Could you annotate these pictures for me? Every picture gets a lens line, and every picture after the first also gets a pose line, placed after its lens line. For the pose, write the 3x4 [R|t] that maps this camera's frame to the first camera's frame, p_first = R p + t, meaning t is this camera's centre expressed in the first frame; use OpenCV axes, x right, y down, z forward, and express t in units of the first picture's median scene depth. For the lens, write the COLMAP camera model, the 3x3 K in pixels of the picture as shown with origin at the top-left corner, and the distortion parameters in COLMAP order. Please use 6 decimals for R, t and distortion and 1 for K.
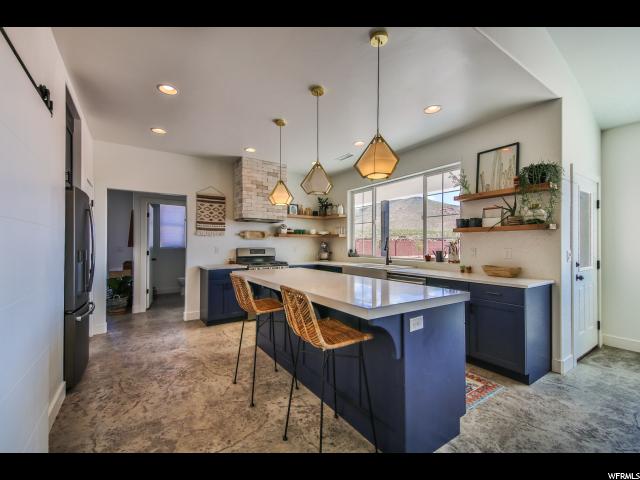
lens RADIAL K [[266.6, 0, 317.8], [0, 266.6, 243.5], [0, 0, 1]] dist [0.068247, -0.026244]
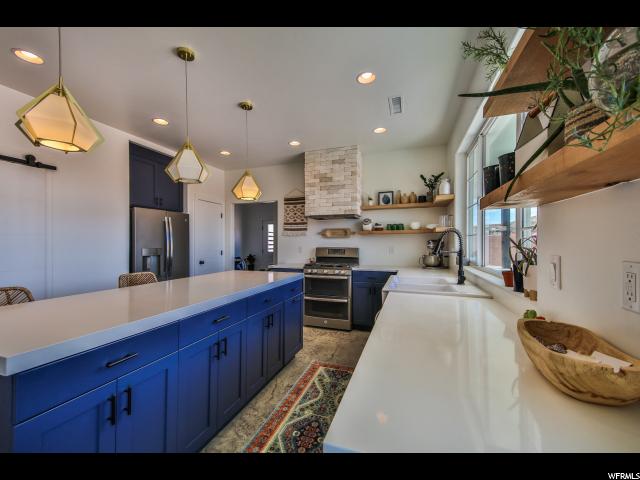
lens RADIAL K [[266.6, 0, 317.8], [0, 266.6, 243.5], [0, 0, 1]] dist [0.068247, -0.026244]
pose [[0.590494, -0.002805, -0.807037, 0.479324], [0.003088, 0.999994, -0.001216, 0.003209], [0.807036, -0.001774, 0.590499, 0.442418]]
